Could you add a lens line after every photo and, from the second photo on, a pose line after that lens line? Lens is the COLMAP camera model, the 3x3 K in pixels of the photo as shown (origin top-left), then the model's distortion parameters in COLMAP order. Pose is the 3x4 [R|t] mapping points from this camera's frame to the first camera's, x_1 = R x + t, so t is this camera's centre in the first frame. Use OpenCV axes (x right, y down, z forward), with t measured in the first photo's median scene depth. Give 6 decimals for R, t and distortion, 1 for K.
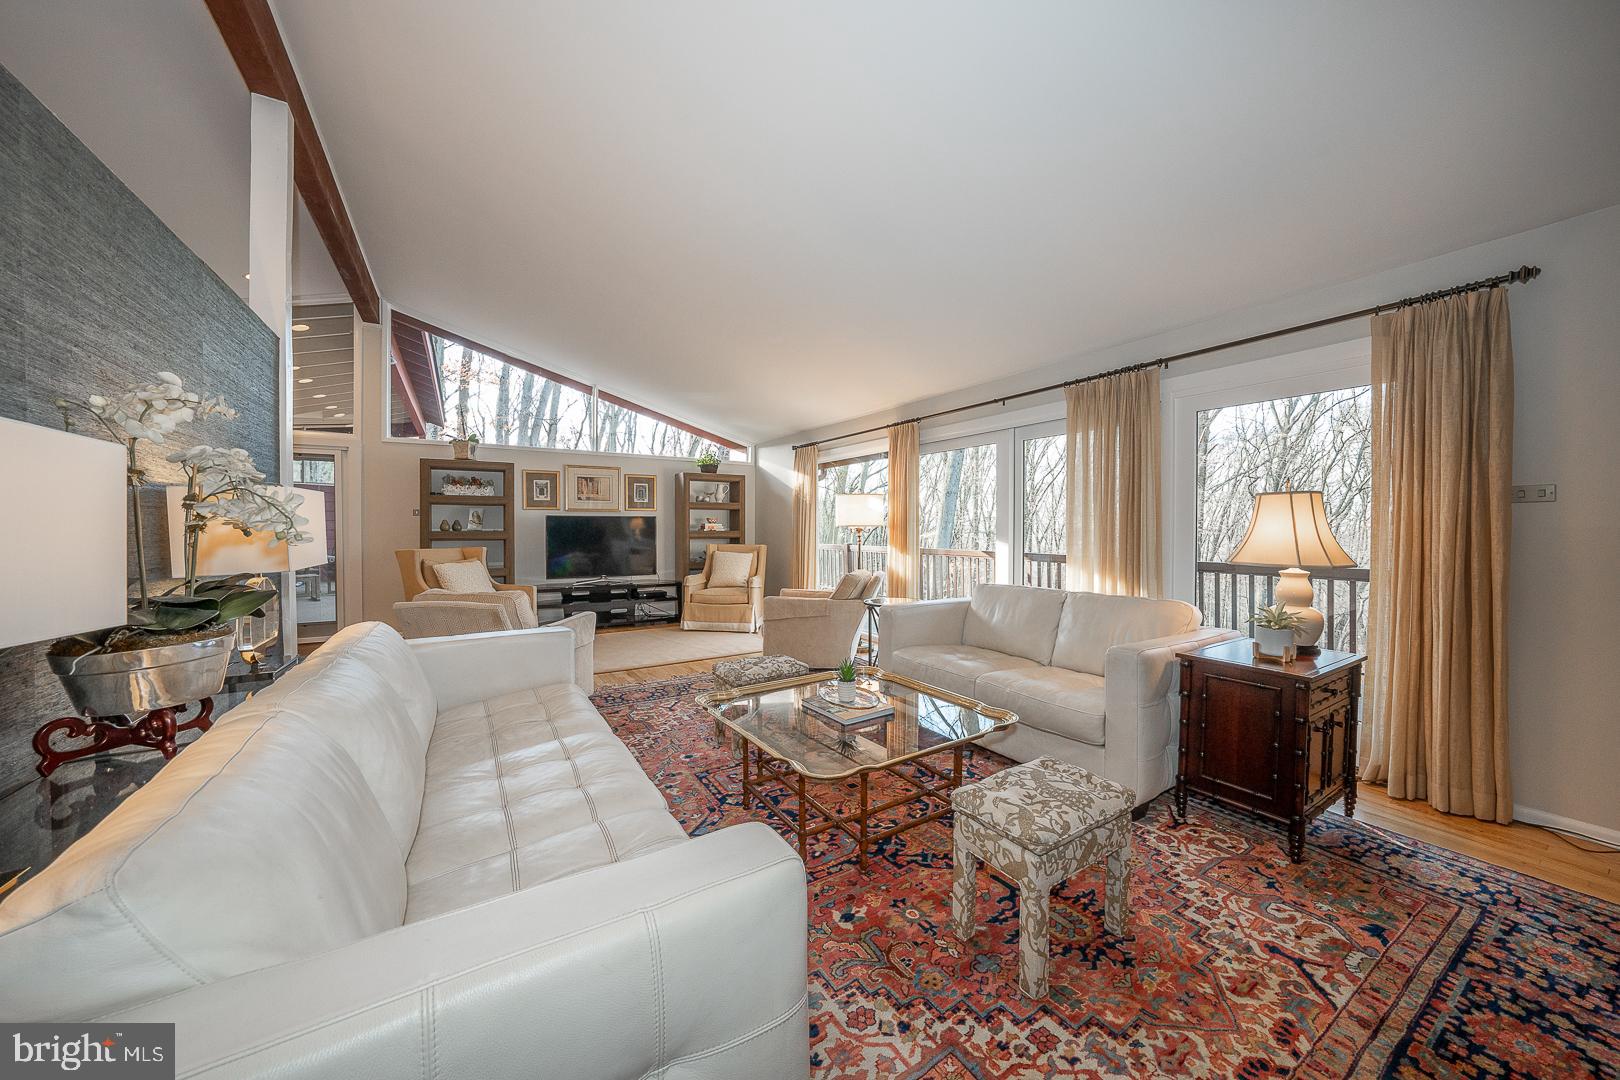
lens RADIAL K [[559.4, 0, 807.6], [0, 559.4, 535.6], [0, 0, 1]] dist [-0.028190, 0.006054]
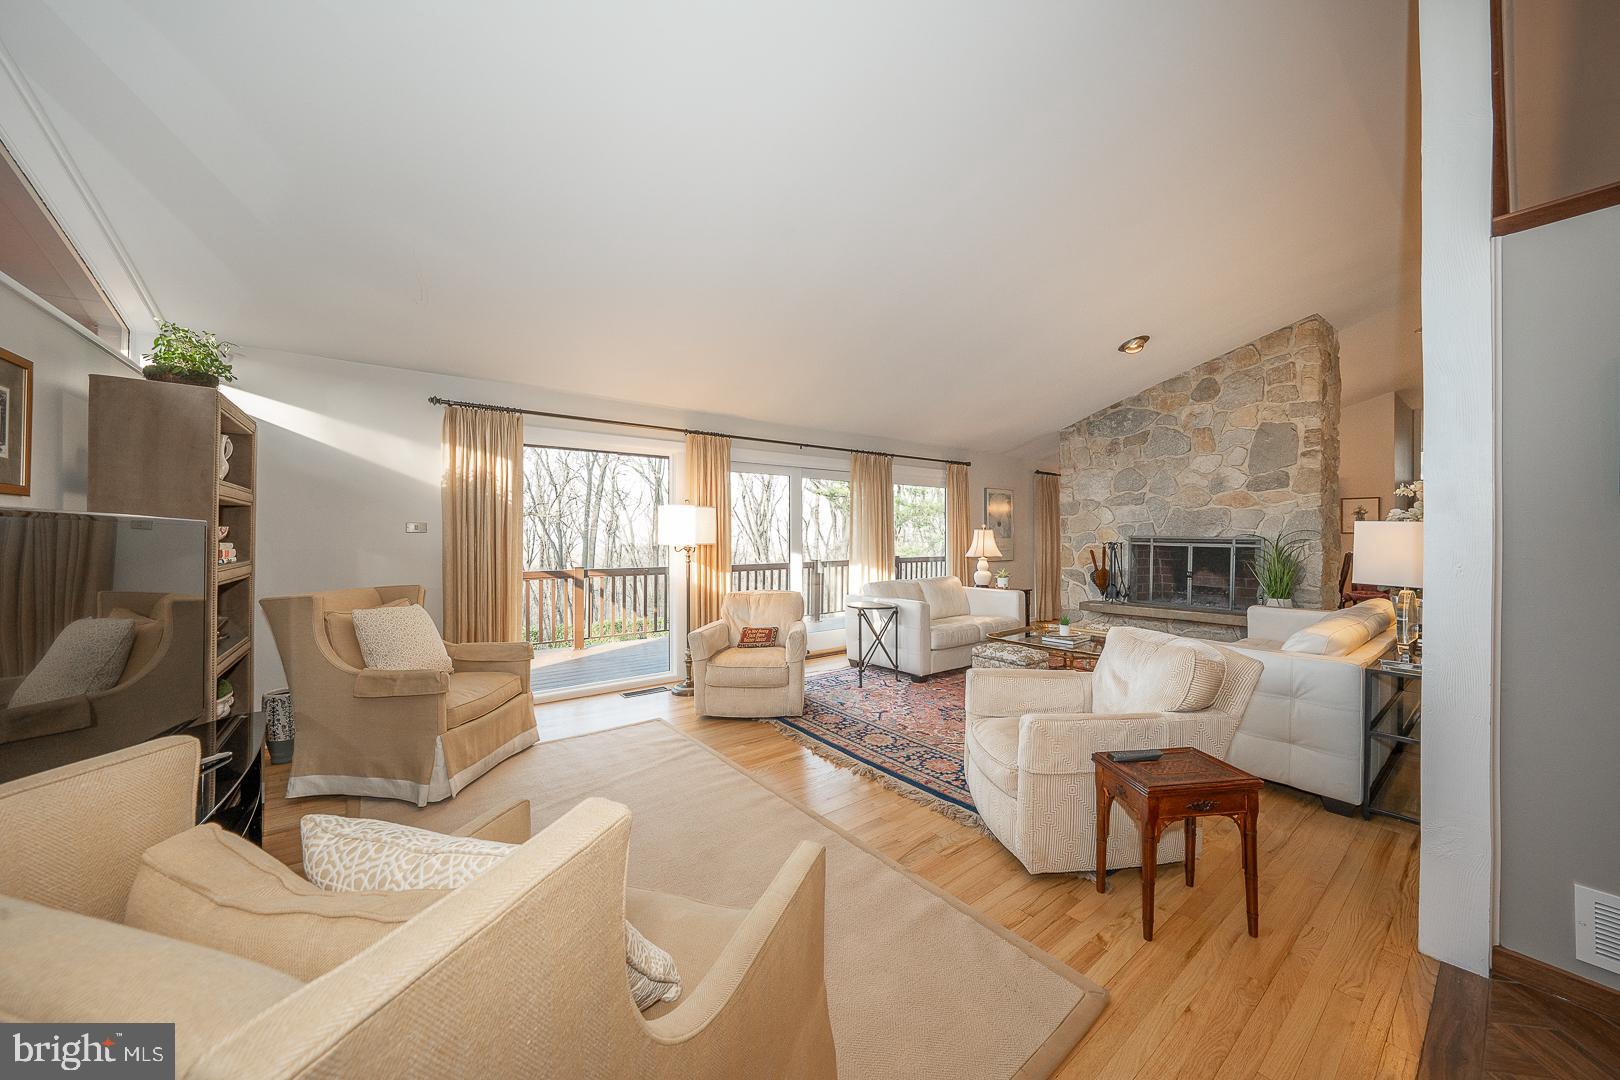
lens RADIAL K [[557.8, 0, 809.7], [0, 557.8, 534.4], [0, 0, 1]] dist [-0.028398, 0.006332]
pose [[-0.088991, 0.000288, 0.996032, -0.655096], [0.019026, 0.999818, 0.001411, -0.025382], [-0.995851, 0.019076, -0.088980, 0.768528]]
